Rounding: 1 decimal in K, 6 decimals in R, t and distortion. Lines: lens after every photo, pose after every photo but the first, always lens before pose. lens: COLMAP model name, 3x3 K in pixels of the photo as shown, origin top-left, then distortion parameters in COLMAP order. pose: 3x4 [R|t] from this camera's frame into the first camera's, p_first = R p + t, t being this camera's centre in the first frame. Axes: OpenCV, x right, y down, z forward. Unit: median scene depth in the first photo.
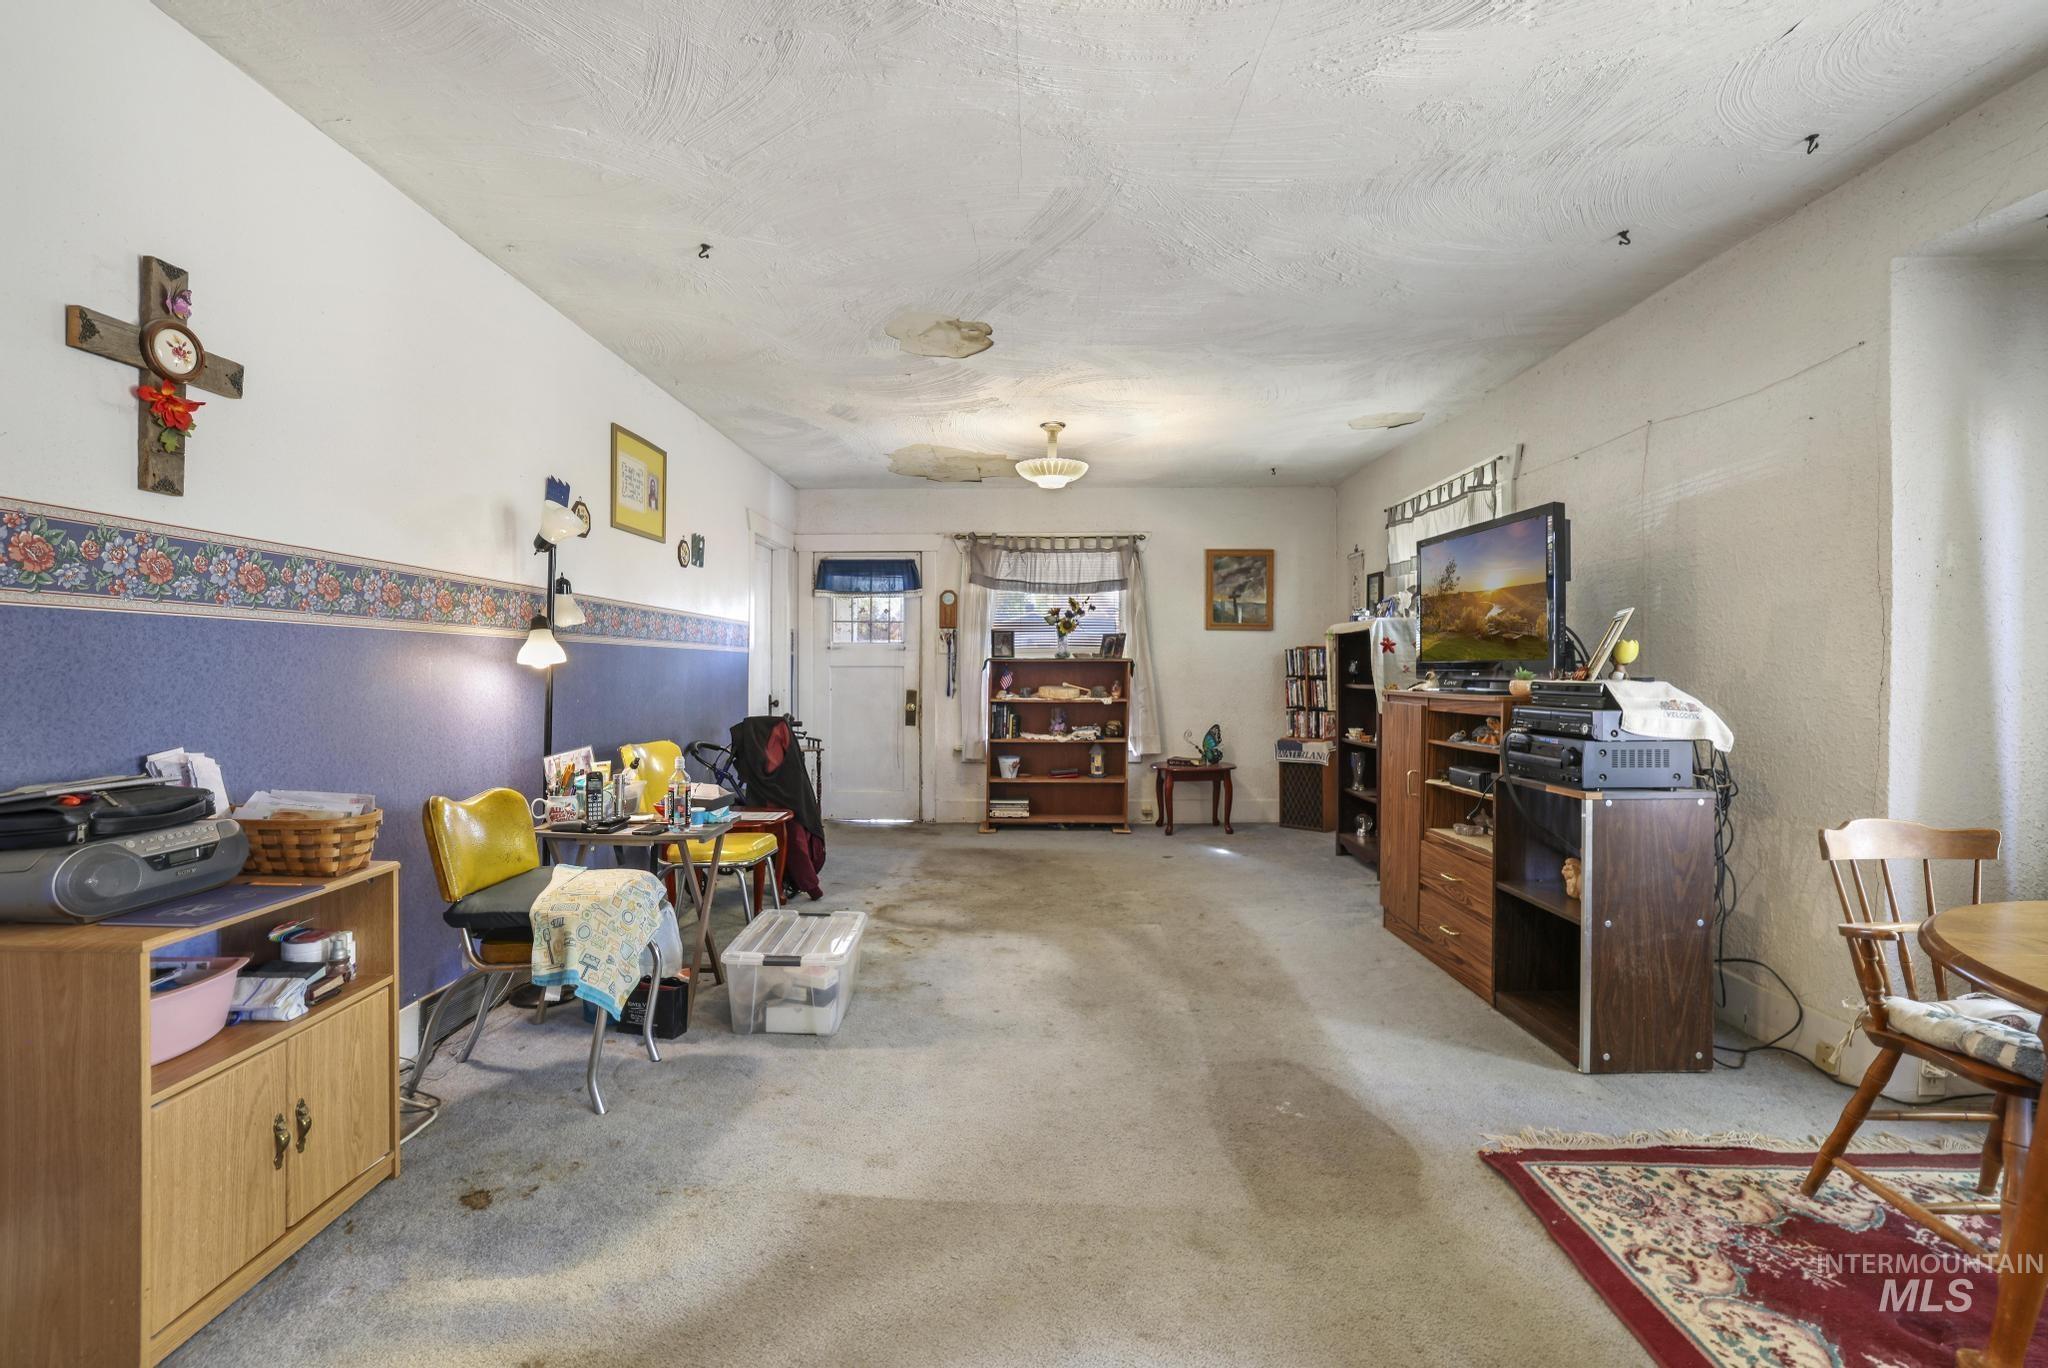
lens RADIAL K [[919.1, 0, 1009.5], [0, 919.1, 672.9], [0, 0, 1]] dist [-0.022600, 0.003003]
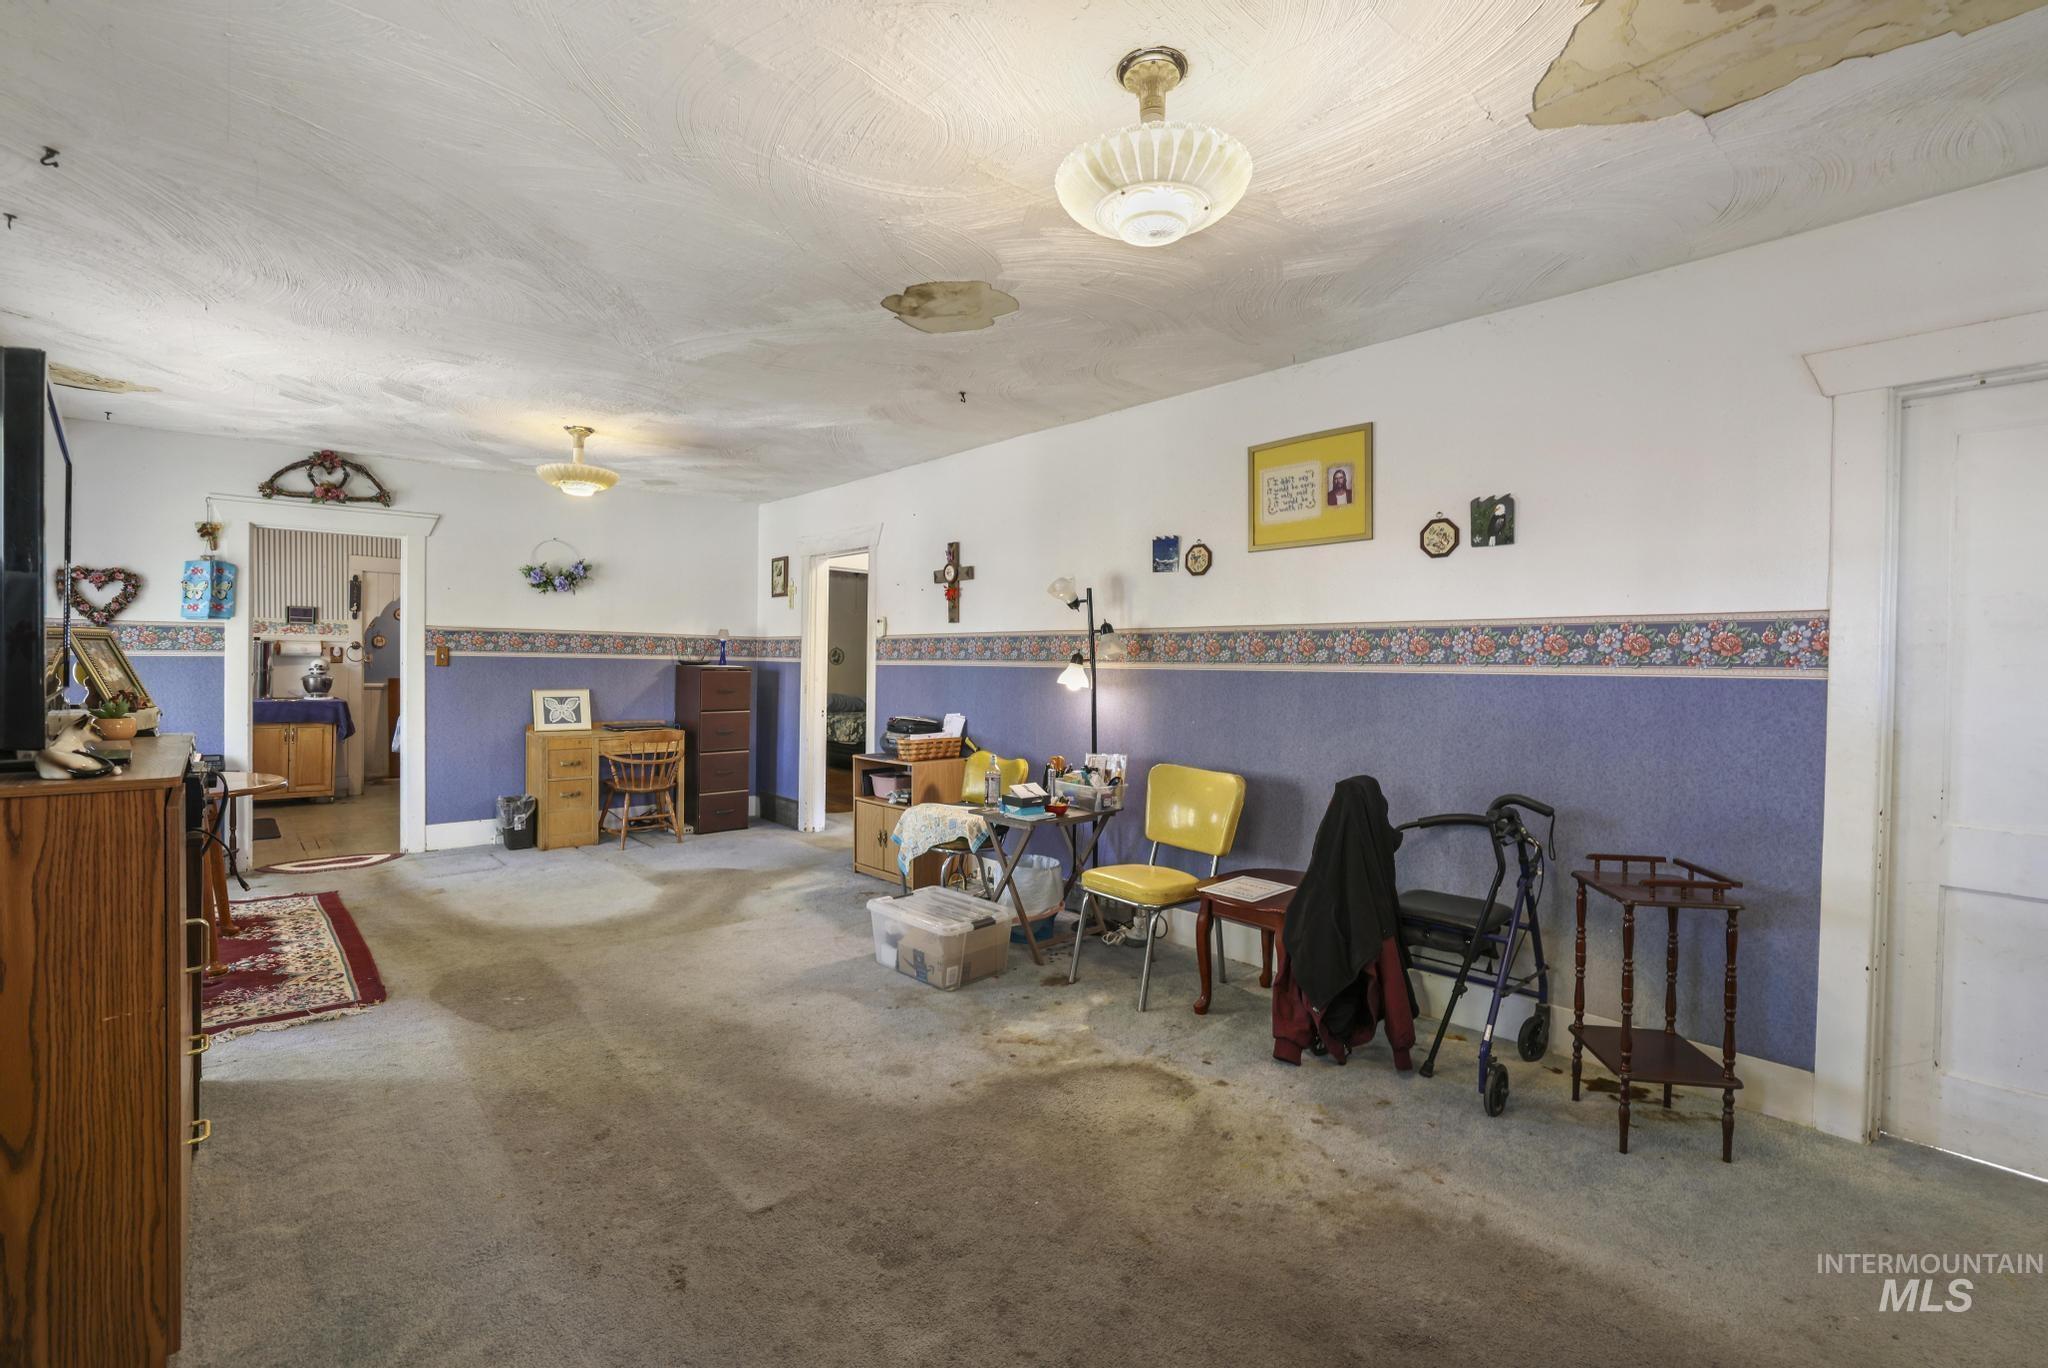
lens RADIAL K [[919.1, 0, 1020.1], [0, 919.1, 676.0], [0, 0, 1]] dist [-0.022600, 0.003003]
pose [[-0.733406, -0.001460, -0.679790, 0.690935], [-0.015255, 0.999781, 0.014311, -0.058767], [0.679620, 0.020866, -0.733268, 2.554421]]
